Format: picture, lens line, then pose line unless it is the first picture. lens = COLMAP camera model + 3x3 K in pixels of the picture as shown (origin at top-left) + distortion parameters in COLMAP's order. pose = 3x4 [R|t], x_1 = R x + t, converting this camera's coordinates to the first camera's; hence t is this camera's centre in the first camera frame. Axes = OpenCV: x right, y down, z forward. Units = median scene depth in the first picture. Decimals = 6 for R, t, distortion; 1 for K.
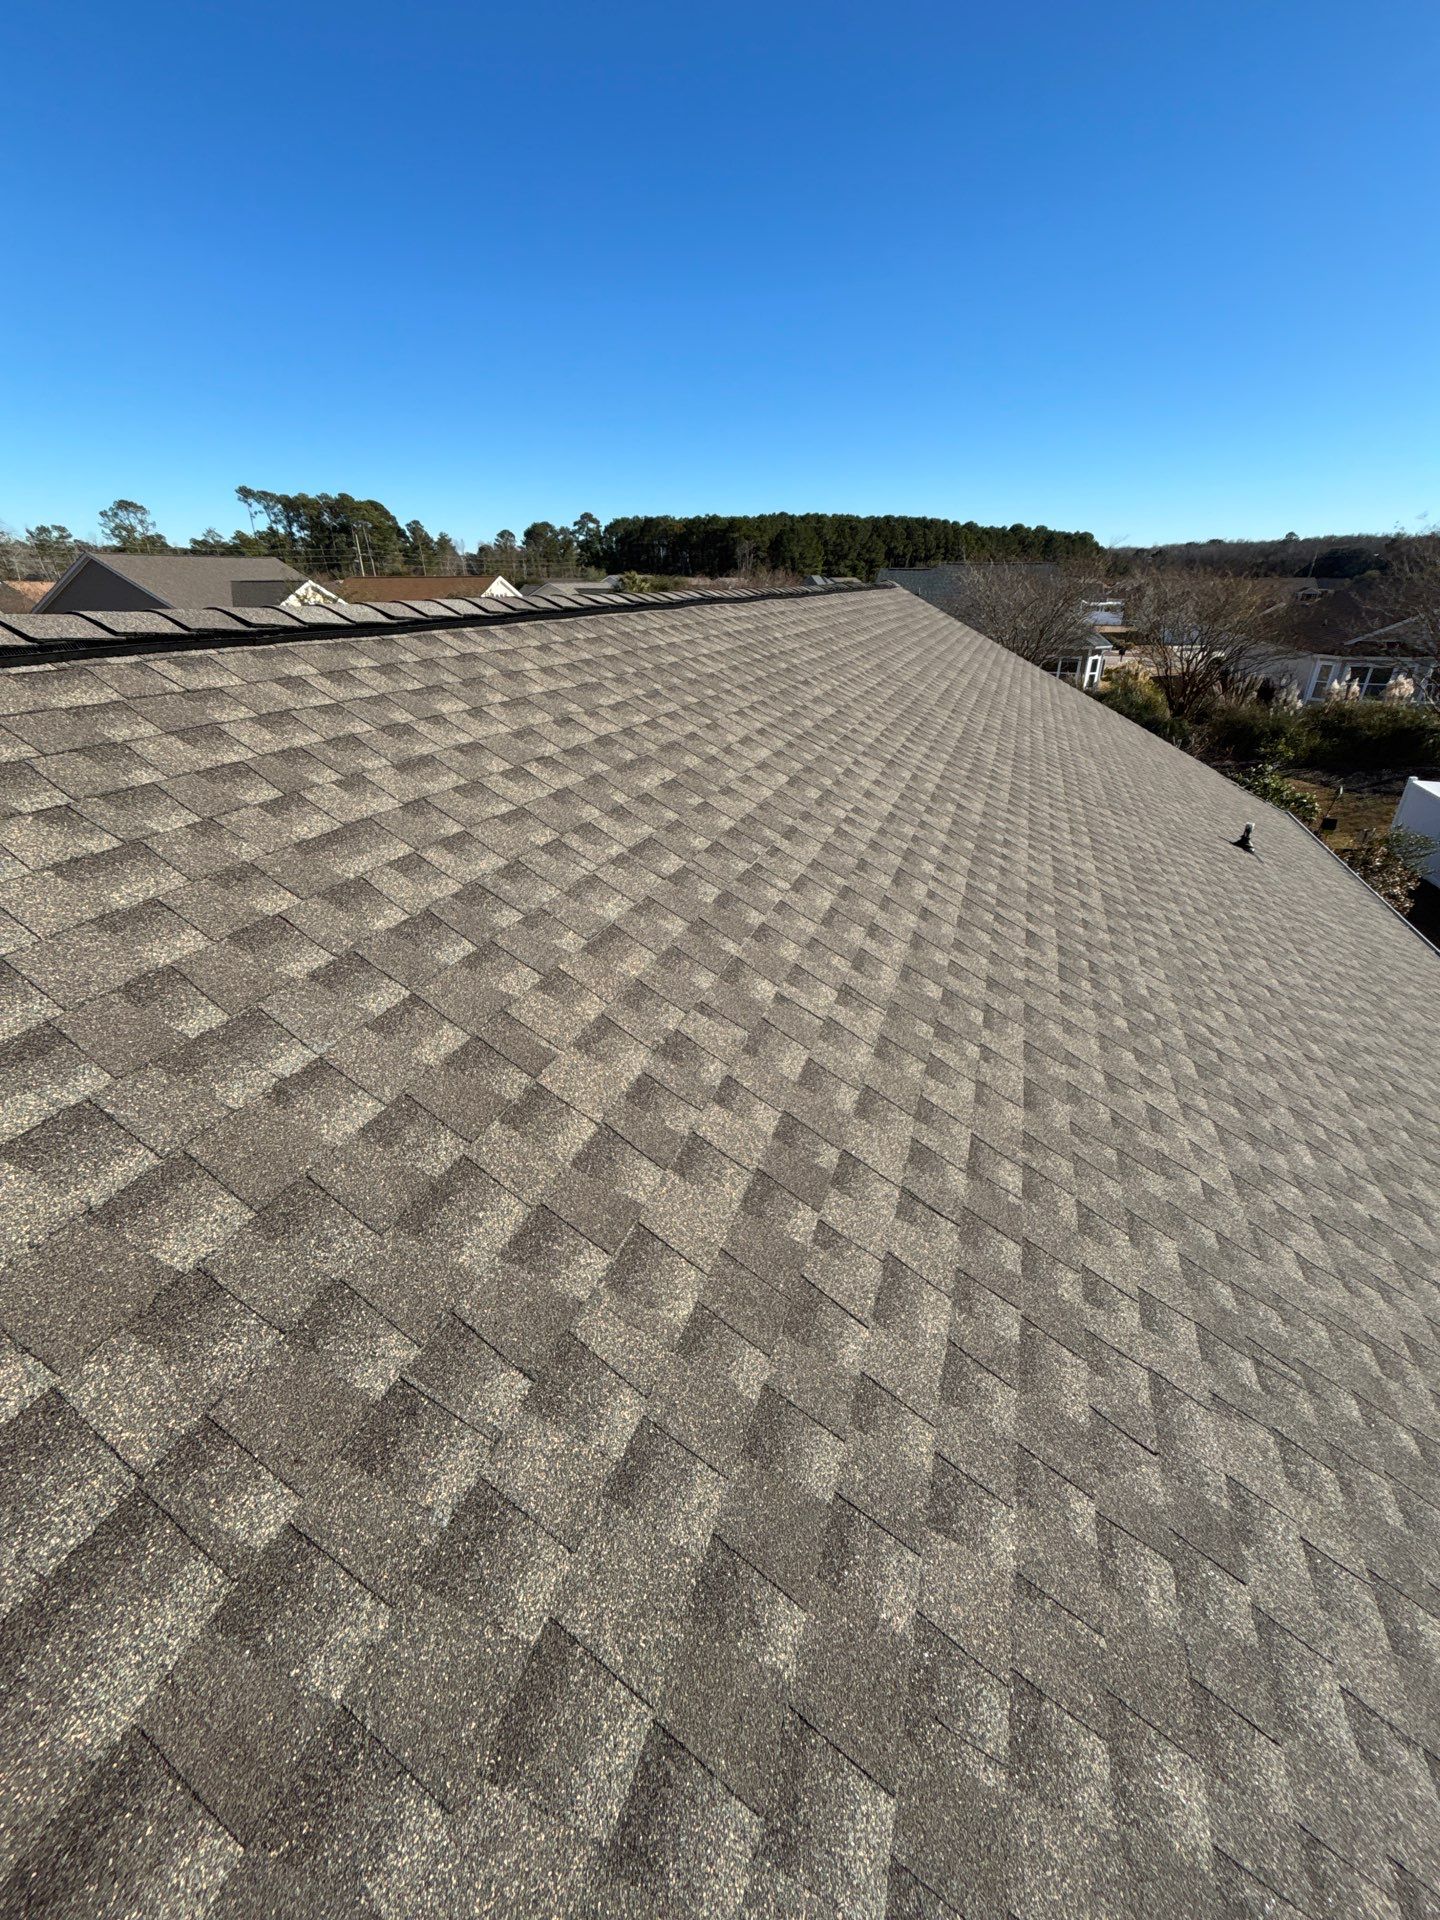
lens RADIAL K [[794.7, 0, 723.1], [0, 794.7, 959.9], [0, 0, 1]] dist [0.001407, 0.000462]
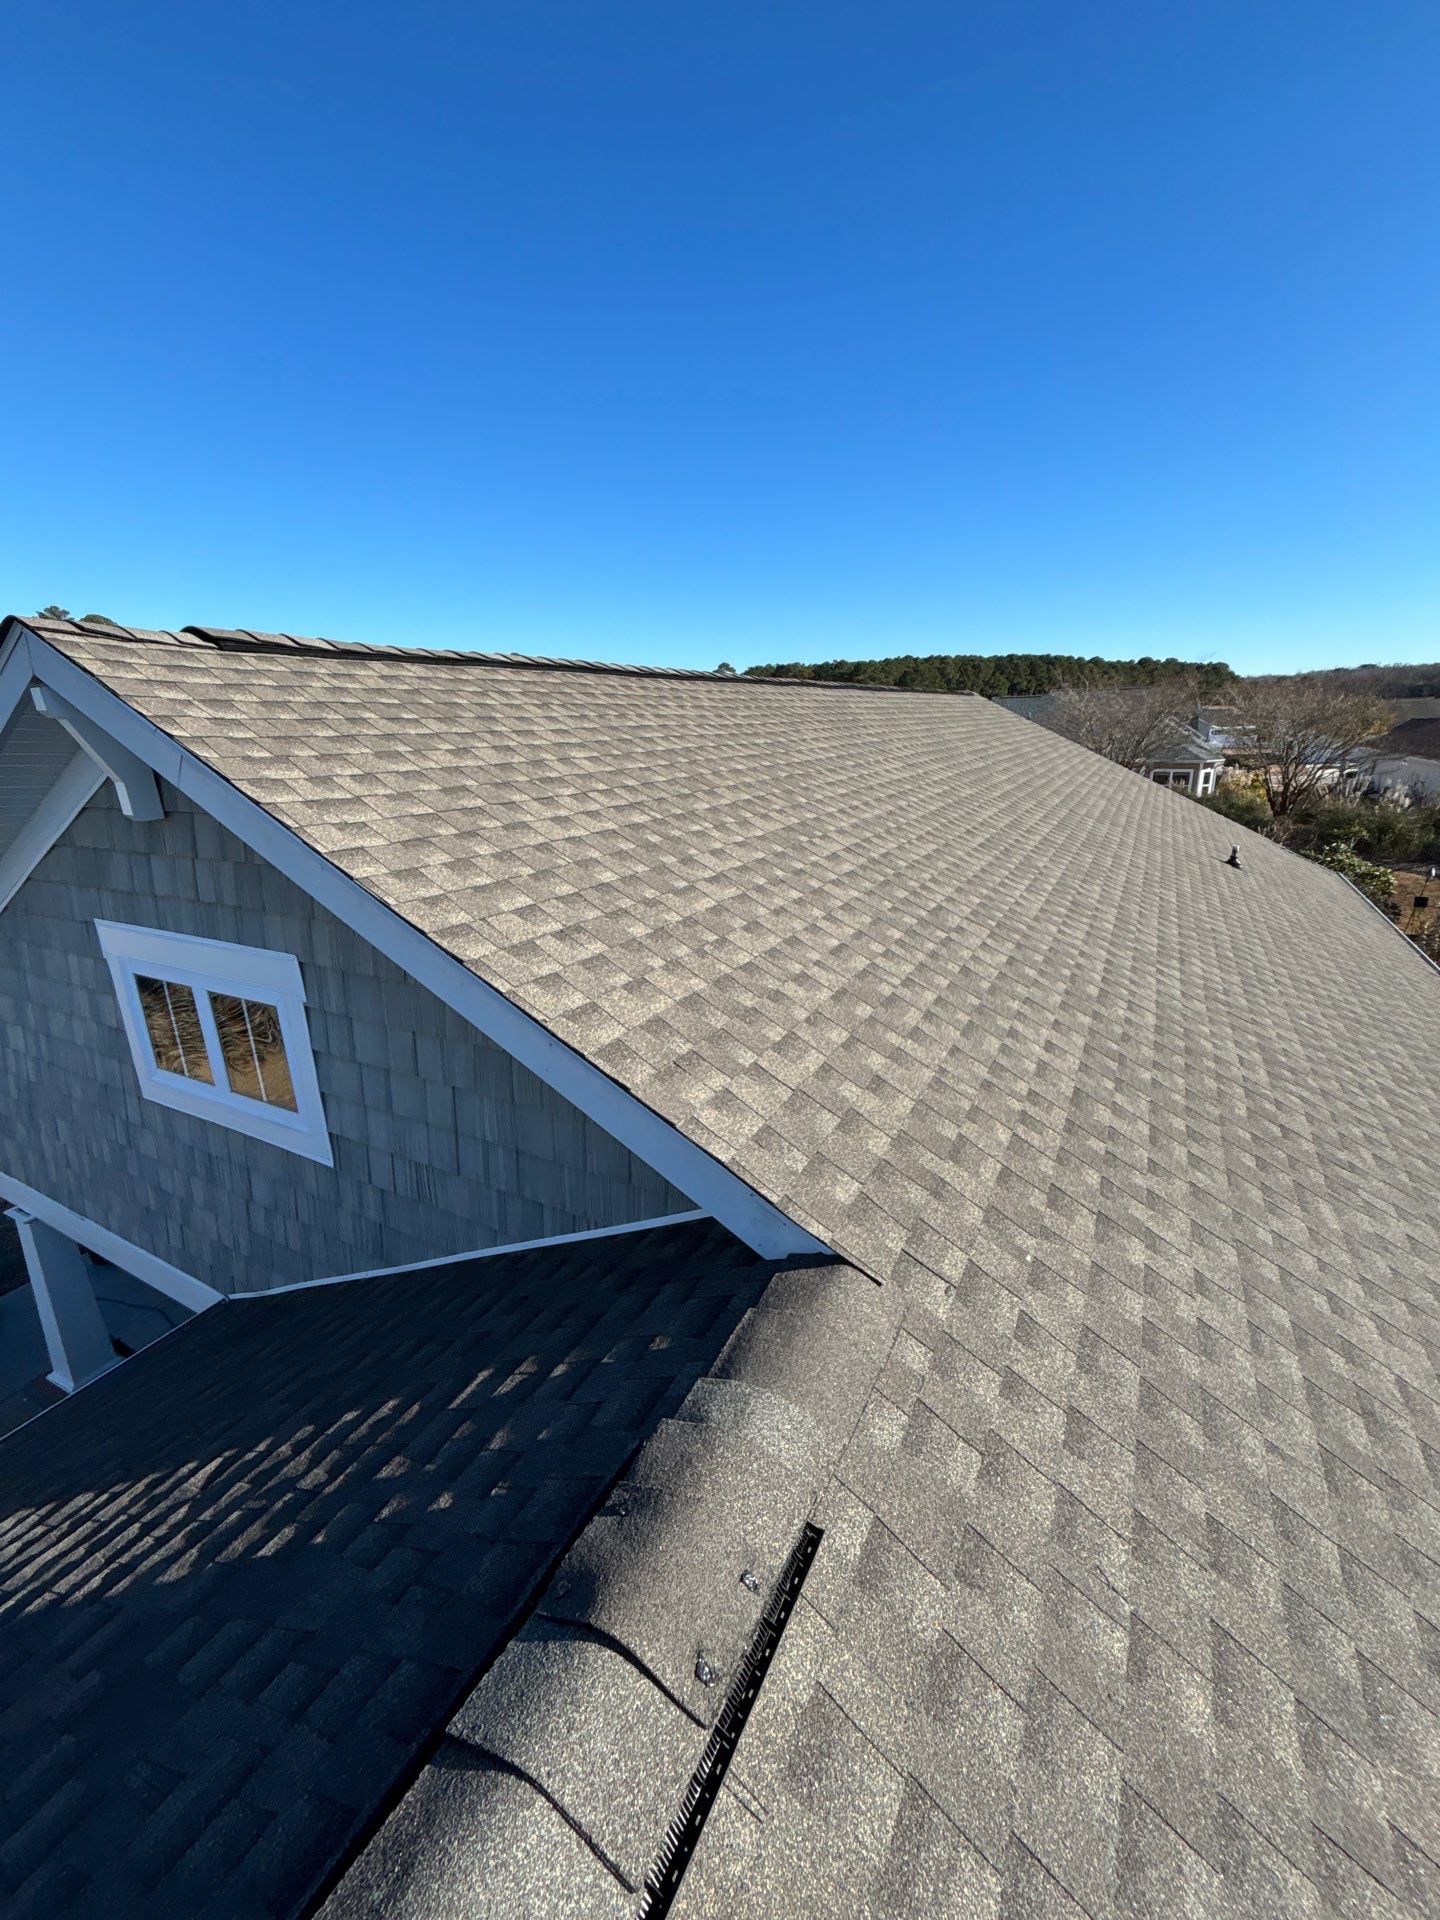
lens RADIAL K [[788.0, 0, 725.5], [0, 788.0, 971.7], [0, 0, 1]] dist [0.014686, -0.000848]
pose [[0.988633, 0.024302, -0.148372, 0.009474], [-0.044436, 0.989994, -0.133931, 0.042598], [0.143633, 0.139002, 0.979820, -0.059527]]
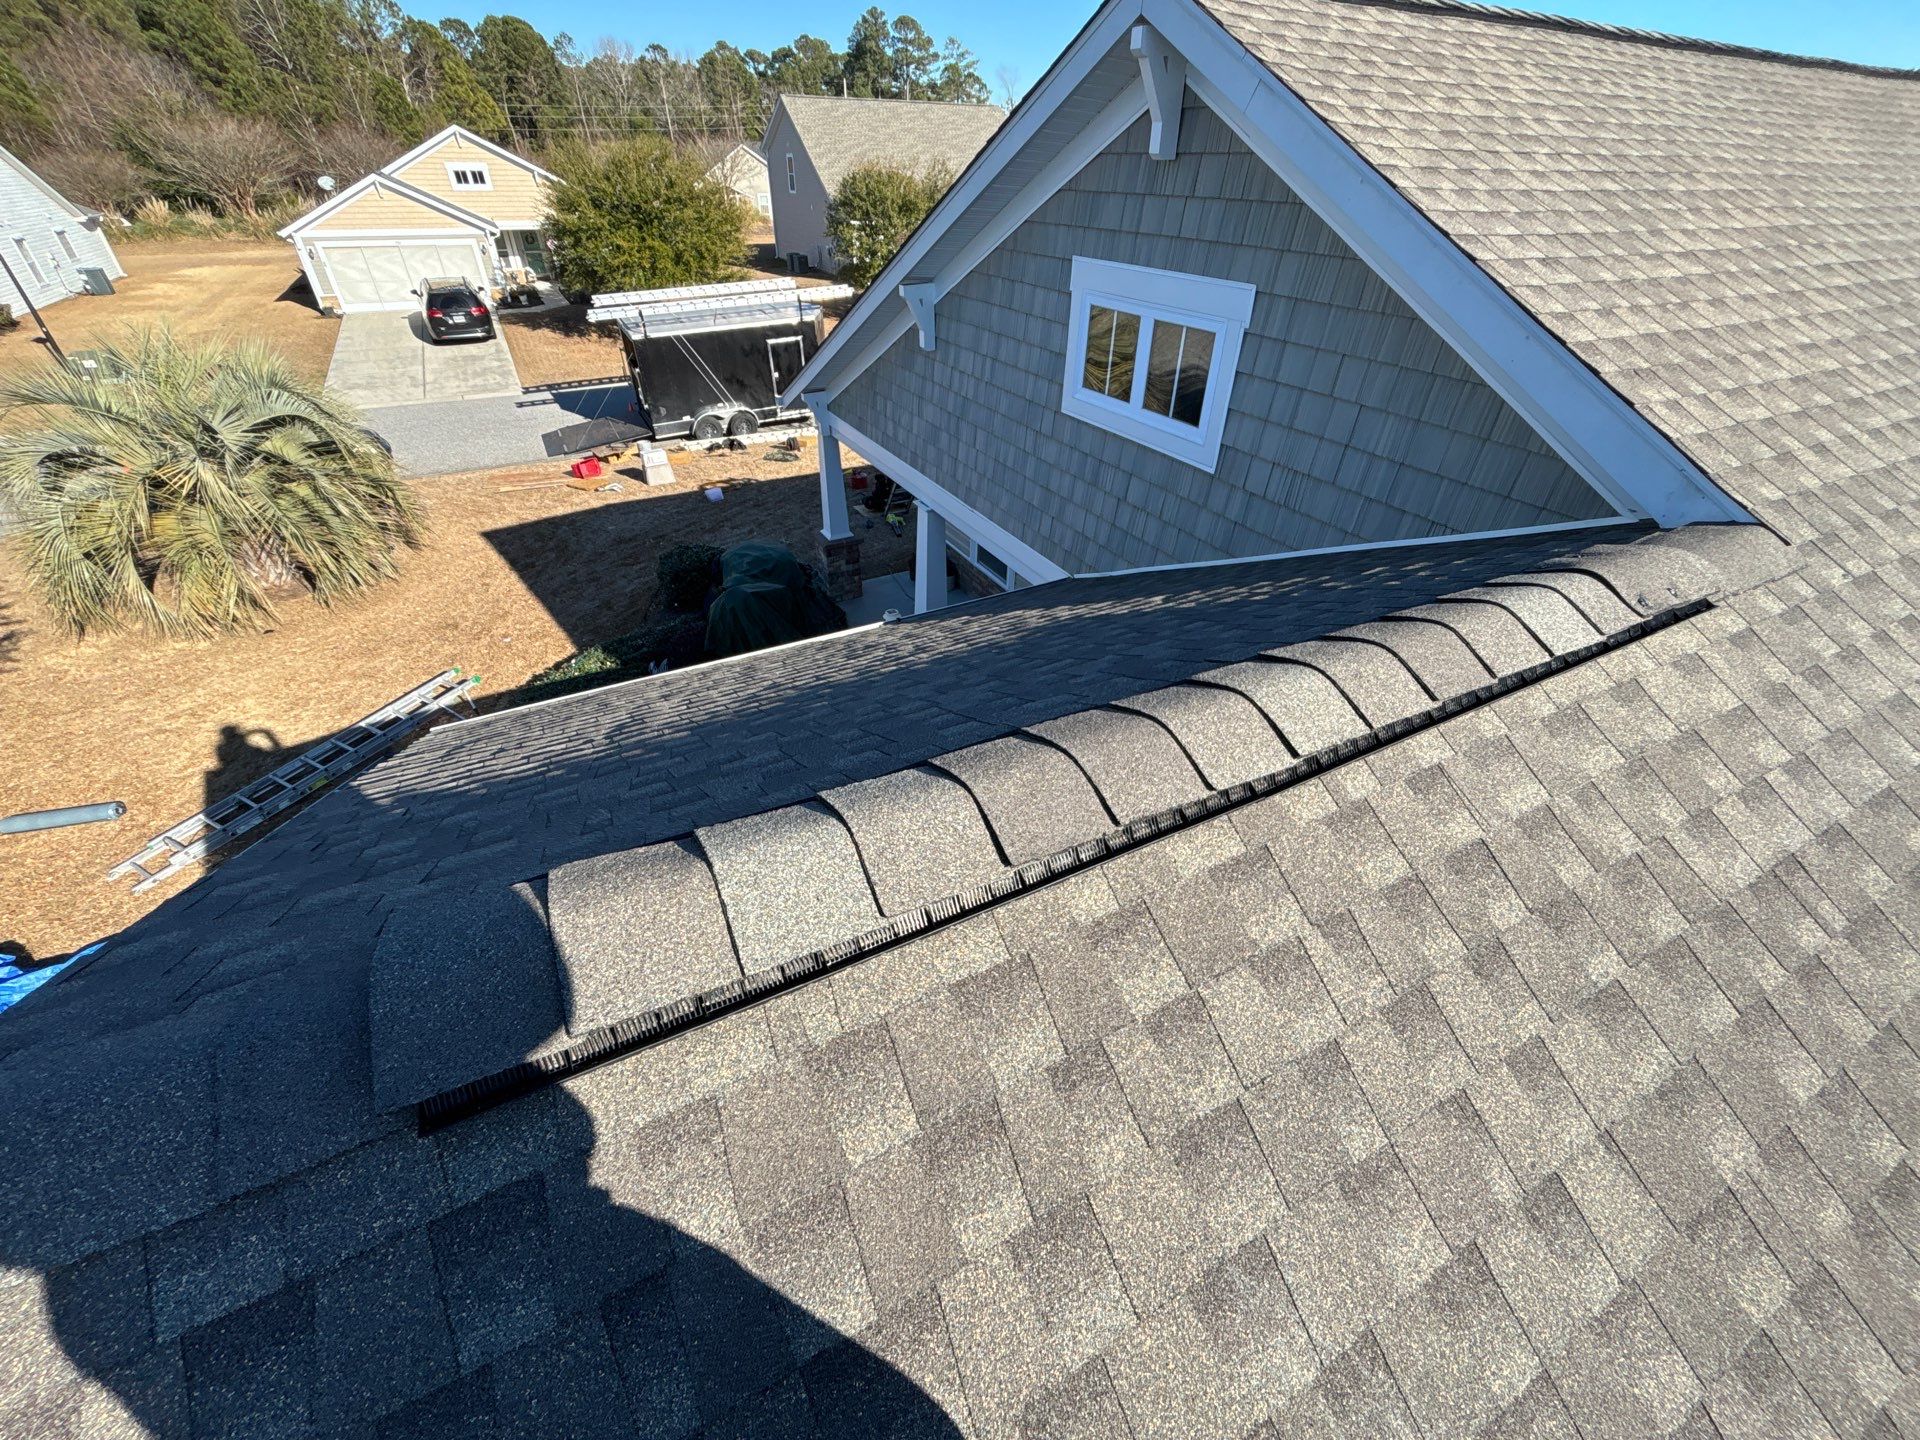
lens RADIAL K [[794.7, 0, 960.0], [0, 794.7, 720.0], [0, 0, 1]] dist [0.001407, 0.000462]
pose [[0.743620, 0.398951, -0.536533, 0.003875], [-0.304805, 0.916511, 0.259039, 0.066521], [0.595082, -0.029089, 0.803138, -0.090950]]
